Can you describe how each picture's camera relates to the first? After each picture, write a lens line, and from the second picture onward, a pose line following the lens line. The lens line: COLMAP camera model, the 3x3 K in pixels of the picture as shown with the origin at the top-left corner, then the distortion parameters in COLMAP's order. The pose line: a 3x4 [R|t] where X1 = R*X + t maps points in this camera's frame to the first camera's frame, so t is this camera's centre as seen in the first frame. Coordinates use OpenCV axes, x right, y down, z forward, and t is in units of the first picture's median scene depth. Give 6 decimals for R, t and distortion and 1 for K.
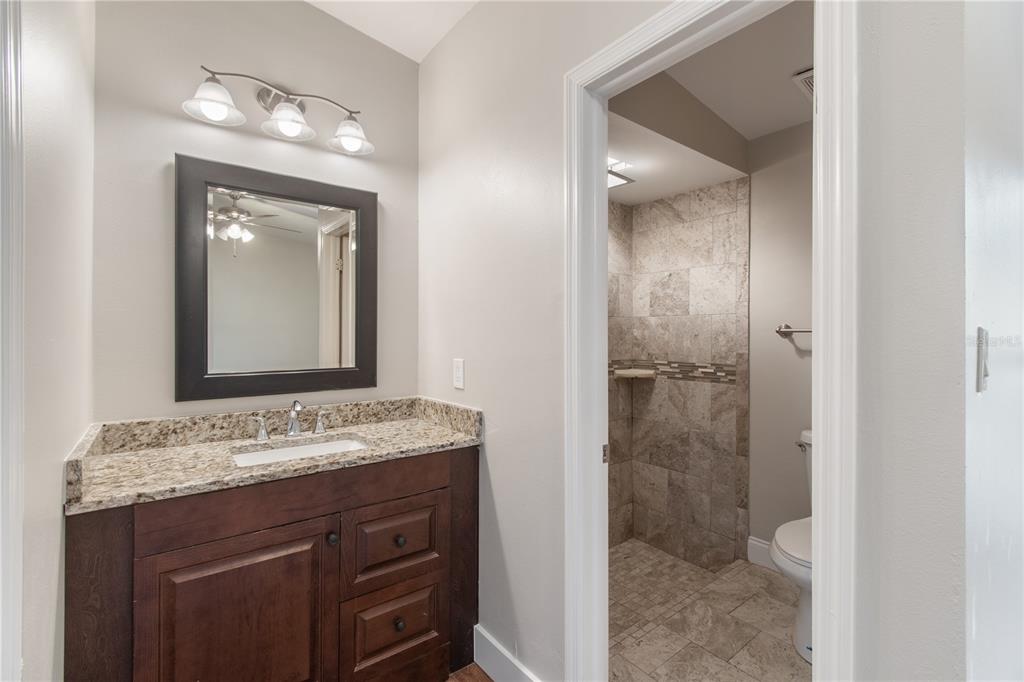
lens RADIAL K [[456.7, 0, 514.3], [0, 456.7, 330.8], [0, 0, 1]] dist [0.016041, -0.000022]
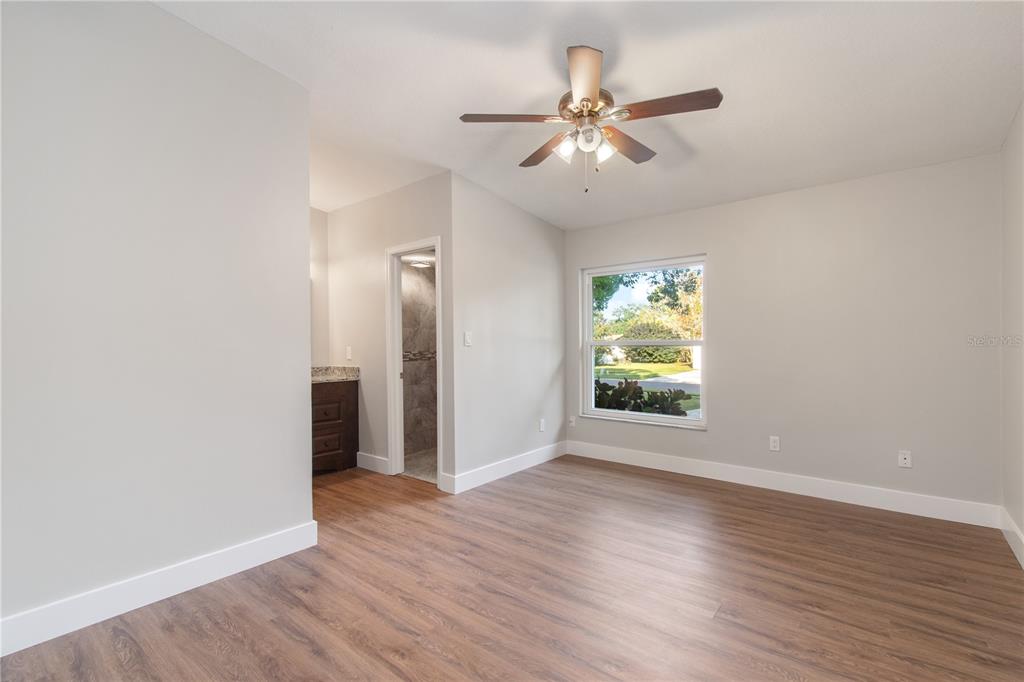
lens RADIAL K [[462.8, 0, 522.5], [0, 462.8, 341.5], [0, 0, 1]] dist [0.000920, 0.000205]
pose [[0.971358, -0.012905, 0.237268, 0.212422], [0.012649, 0.999917, 0.002601, 0.040399], [-0.237282, 0.000474, 0.971441, -1.787583]]
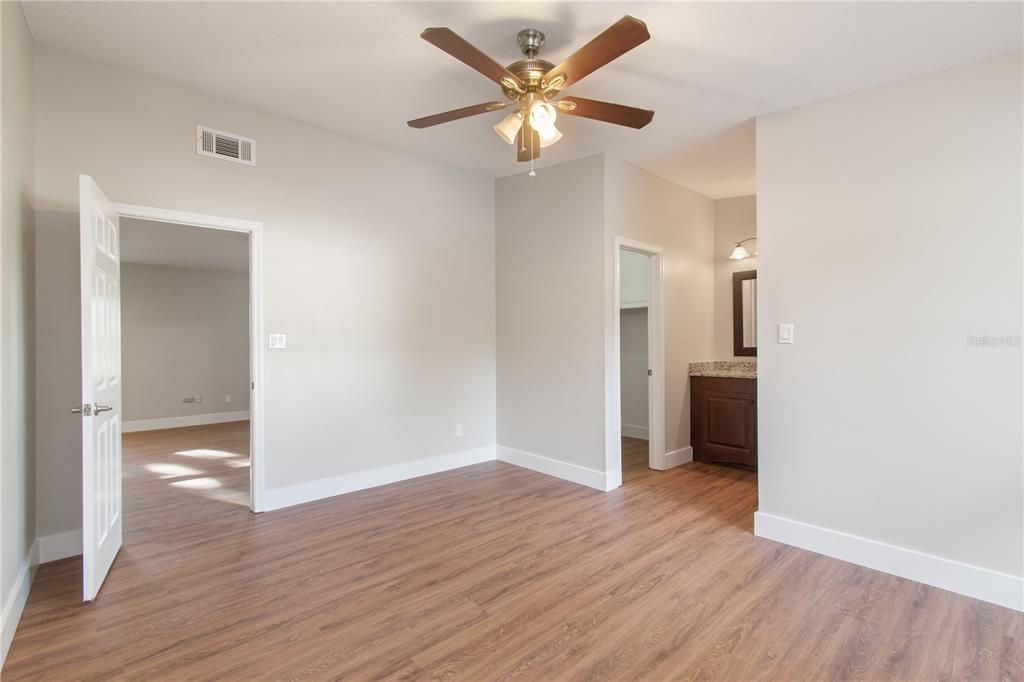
lens RADIAL K [[462.8, 0, 522.5], [0, 462.8, 341.5], [0, 0, 1]] dist [0.000920, 0.000205]
pose [[0.067482, -0.006637, -0.997698, 2.058041], [0.012931, 0.999900, -0.005777, 0.056524], [0.997637, -0.012512, 0.067561, -0.534248]]
